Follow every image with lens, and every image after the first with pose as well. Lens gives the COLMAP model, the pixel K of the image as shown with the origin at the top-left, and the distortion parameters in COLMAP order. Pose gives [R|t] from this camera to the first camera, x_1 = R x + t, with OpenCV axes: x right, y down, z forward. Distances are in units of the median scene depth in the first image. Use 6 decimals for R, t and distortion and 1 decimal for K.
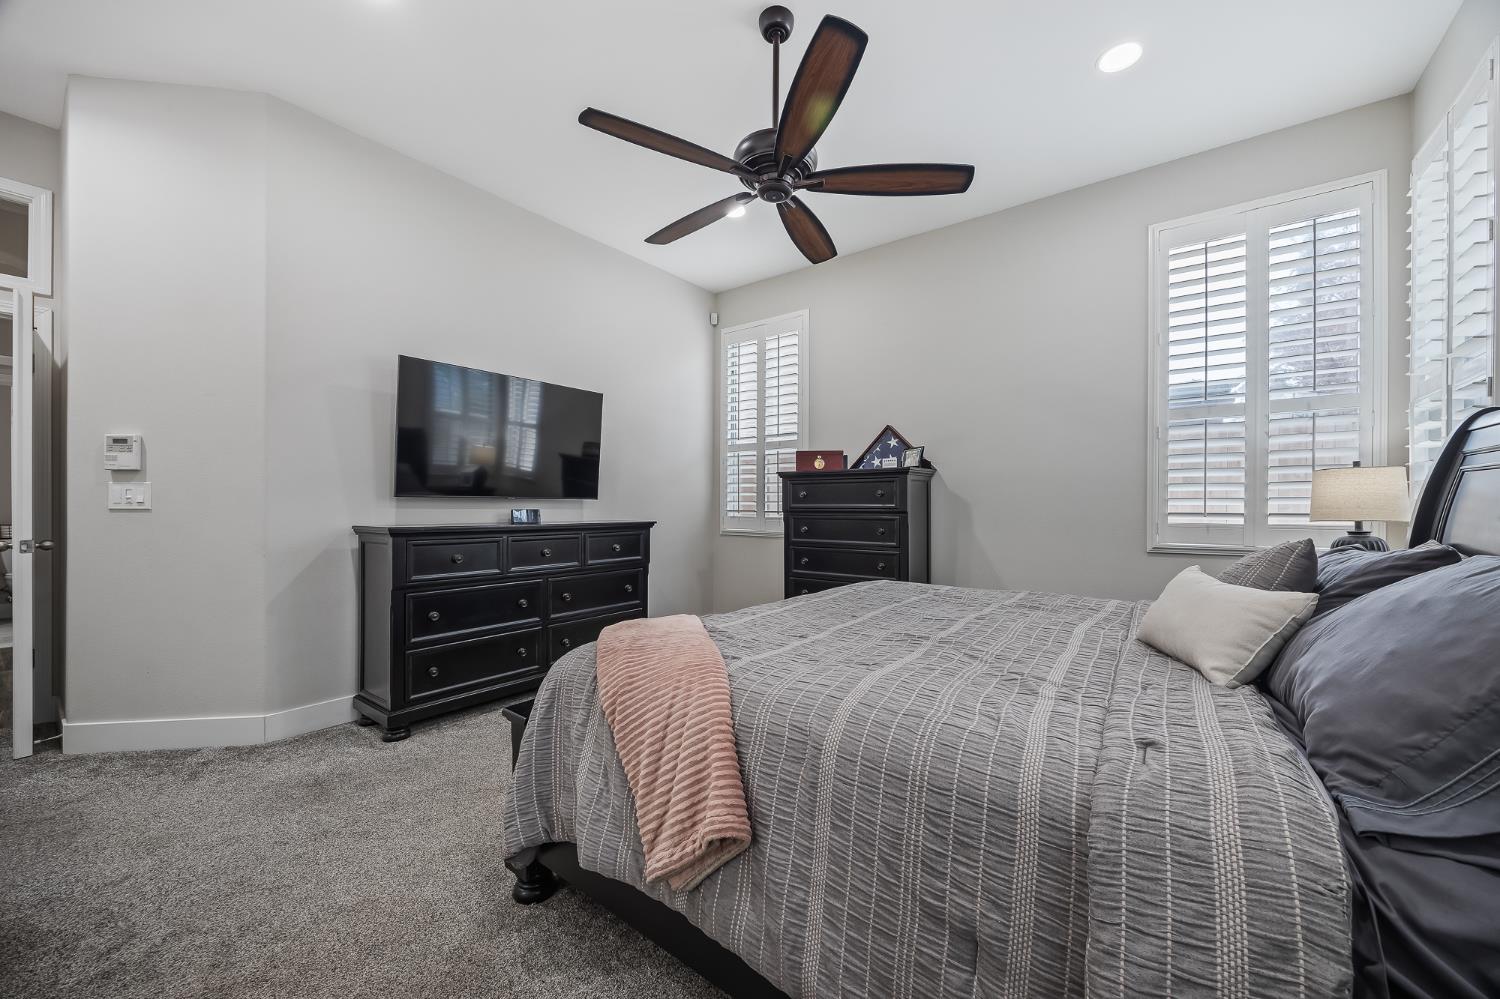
lens RADIAL K [[592.8, 0, 753.5], [0, 592.8, 502.7], [0, 0, 1]] dist [0.001857, 0.000159]
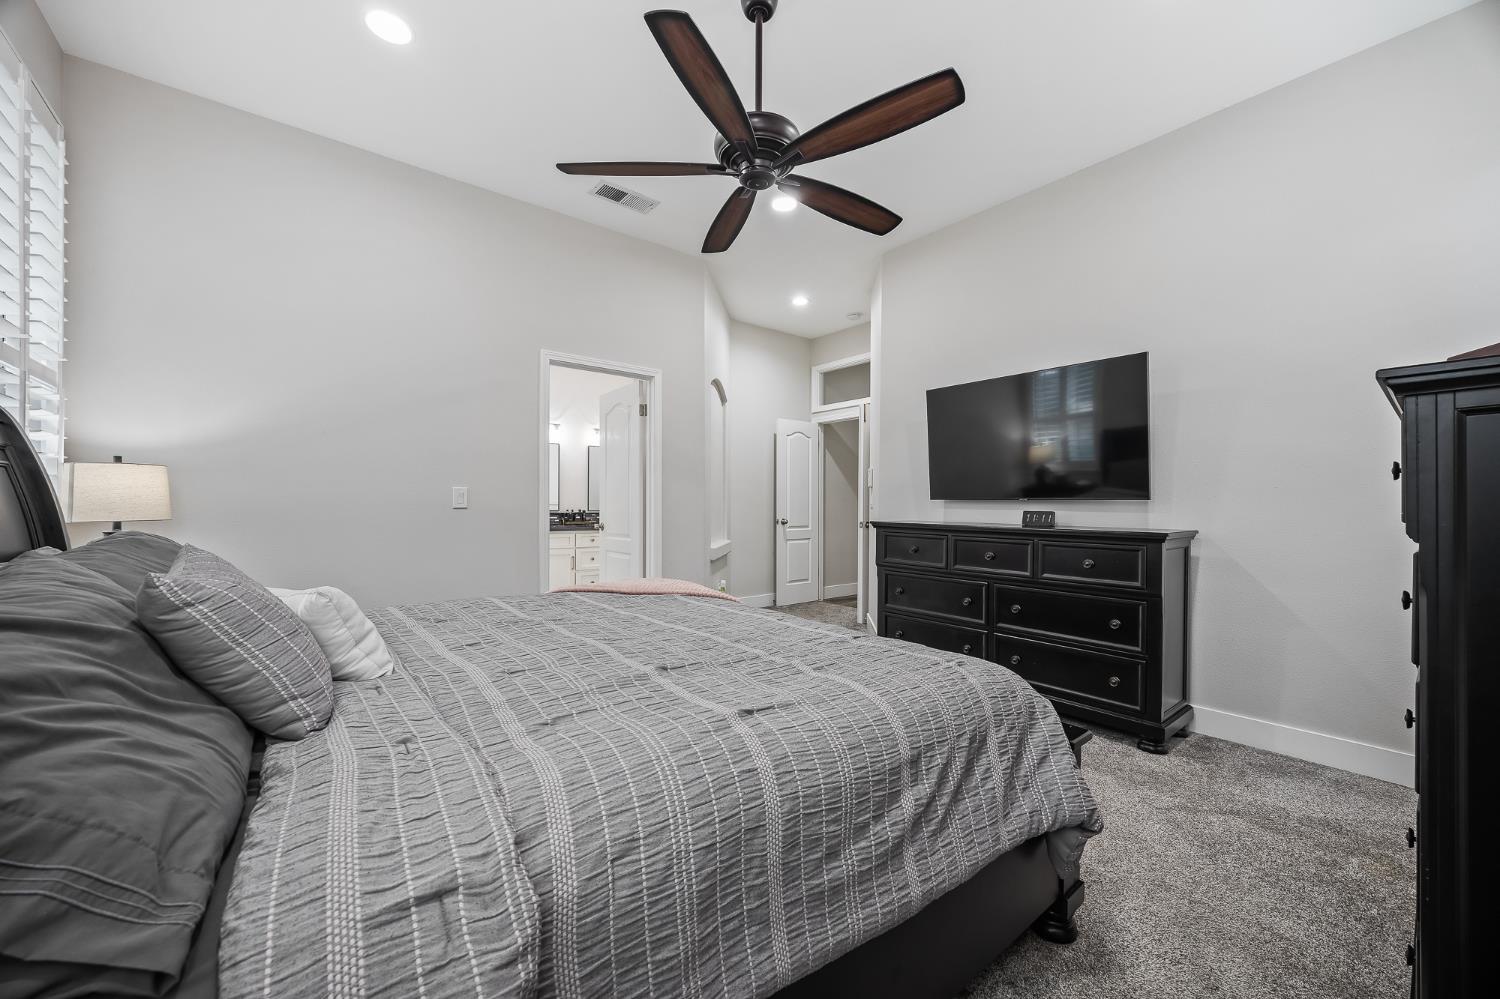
lens RADIAL K [[592.8, 0, 753.5], [0, 592.8, 502.7], [0, 0, 1]] dist [0.001857, 0.000159]
pose [[-0.242382, -0.000701, -0.970181, 0.619676], [0.002755, 0.999995, -0.001411, -0.001652], [0.970177, -0.003015, -0.242379, 0.793188]]
